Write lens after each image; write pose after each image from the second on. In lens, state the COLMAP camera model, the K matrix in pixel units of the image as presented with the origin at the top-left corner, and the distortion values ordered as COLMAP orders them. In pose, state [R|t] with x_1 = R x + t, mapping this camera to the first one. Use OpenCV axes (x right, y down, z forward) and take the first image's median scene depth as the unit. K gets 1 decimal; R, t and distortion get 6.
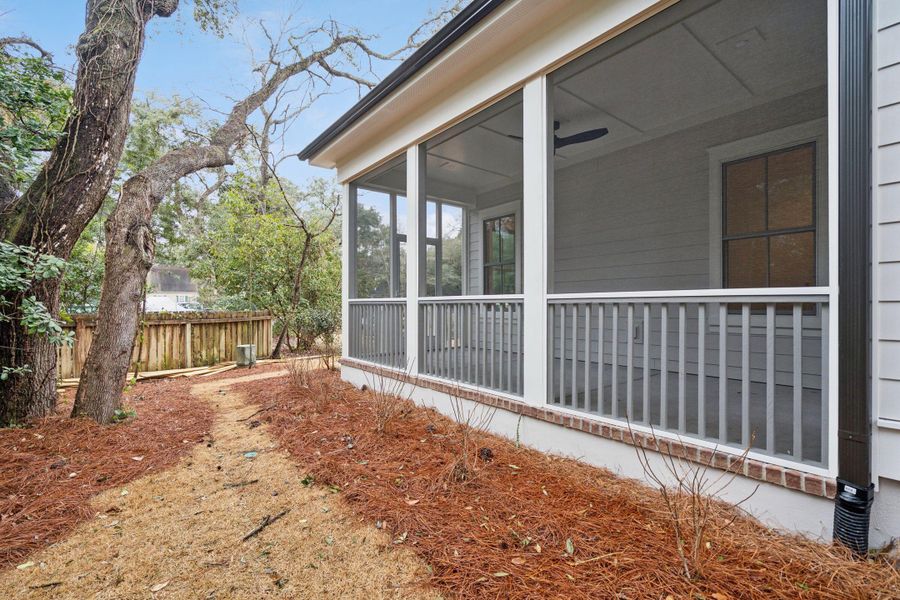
lens RADIAL K [[409.9, 0, 448.3], [0, 409.9, 303.2], [0, 0, 1]] dist [0.000302, -0.000278]
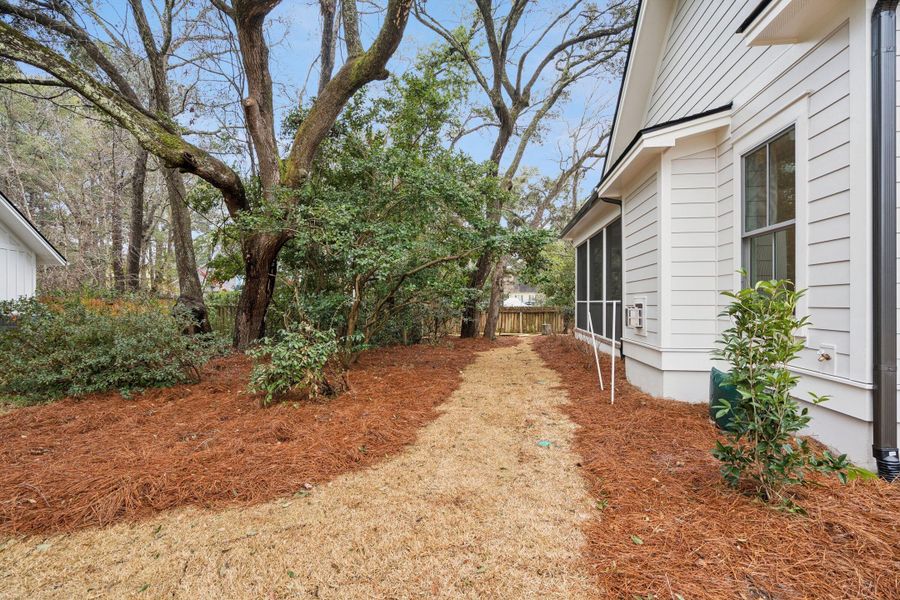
lens RADIAL K [[409.9, 0, 449.5], [0, 409.9, 300.6], [0, 0, 1]] dist [0.000302, -0.000278]
pose [[0.703435, -0.002689, -0.710754, 0.817792], [0.002657, 0.999996, -0.001153, -0.011721], [0.710755, -0.001078, 0.703439, -1.000079]]
